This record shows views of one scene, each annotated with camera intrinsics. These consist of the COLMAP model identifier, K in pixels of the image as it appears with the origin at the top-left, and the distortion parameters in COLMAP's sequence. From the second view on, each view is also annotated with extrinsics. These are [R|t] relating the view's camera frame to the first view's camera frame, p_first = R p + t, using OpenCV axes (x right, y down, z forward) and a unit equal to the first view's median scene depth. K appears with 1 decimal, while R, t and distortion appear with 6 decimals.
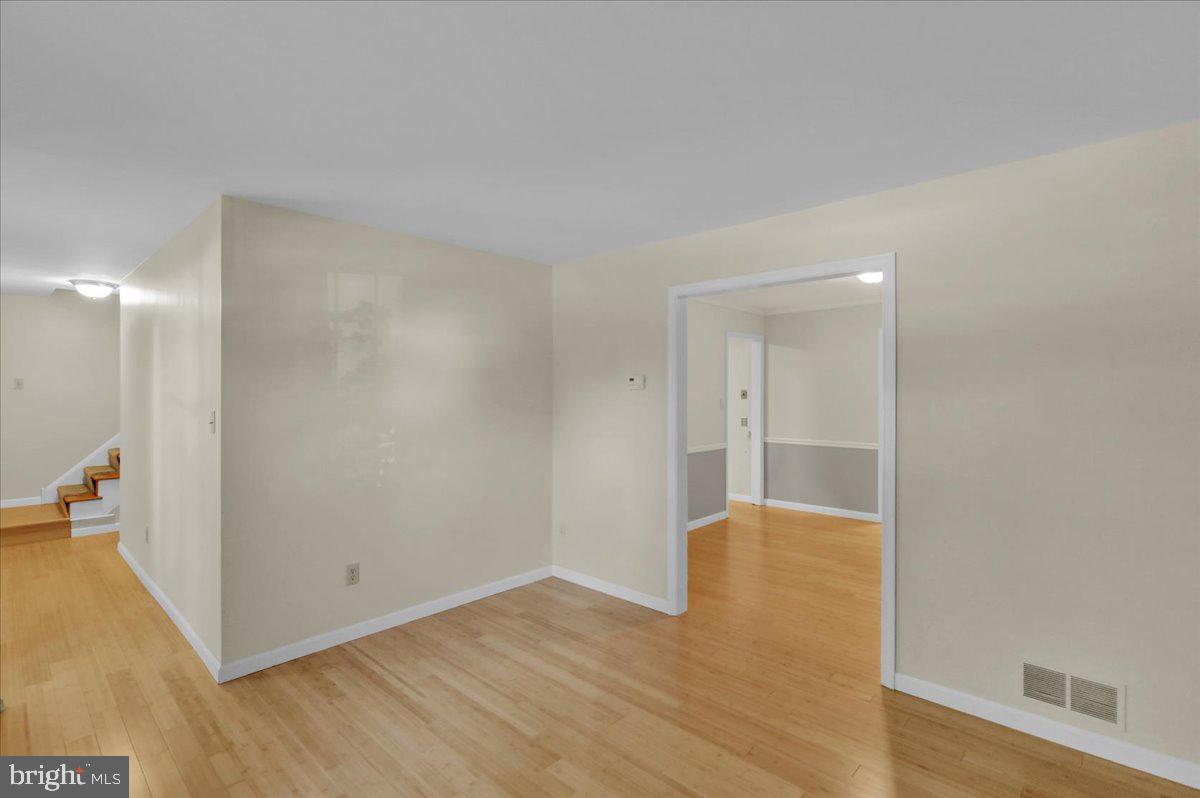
lens RADIAL K [[549.6, 0, 597.4], [0, 549.6, 394.3], [0, 0, 1]] dist [0.000911, -0.000003]
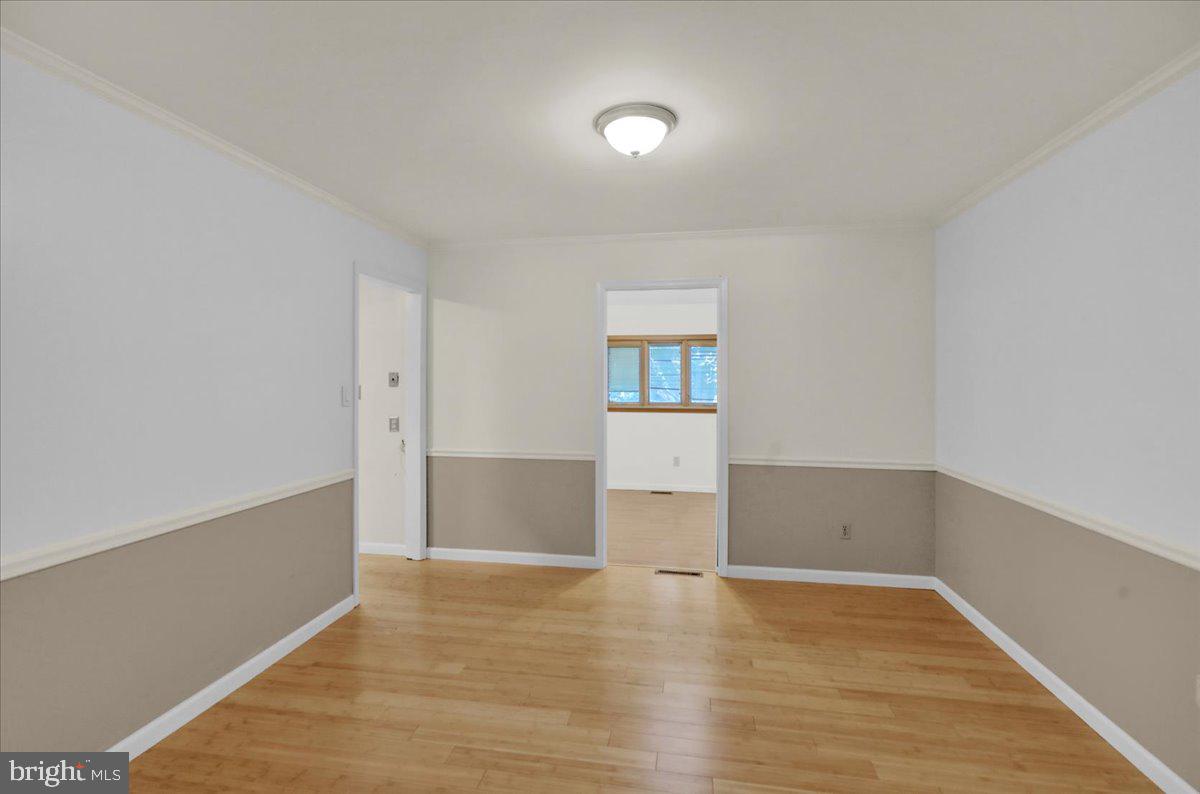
lens RADIAL K [[558.8, 0, 598.9], [0, 558.8, 391.6], [0, 0, 1]] dist [-0.000856, 0.000005]
pose [[0.835269, -0.006990, 0.549797, 0.121661], [-0.001437, 0.999888, 0.014895, 0.004336], [-0.549840, -0.013231, 0.835165, 0.372366]]
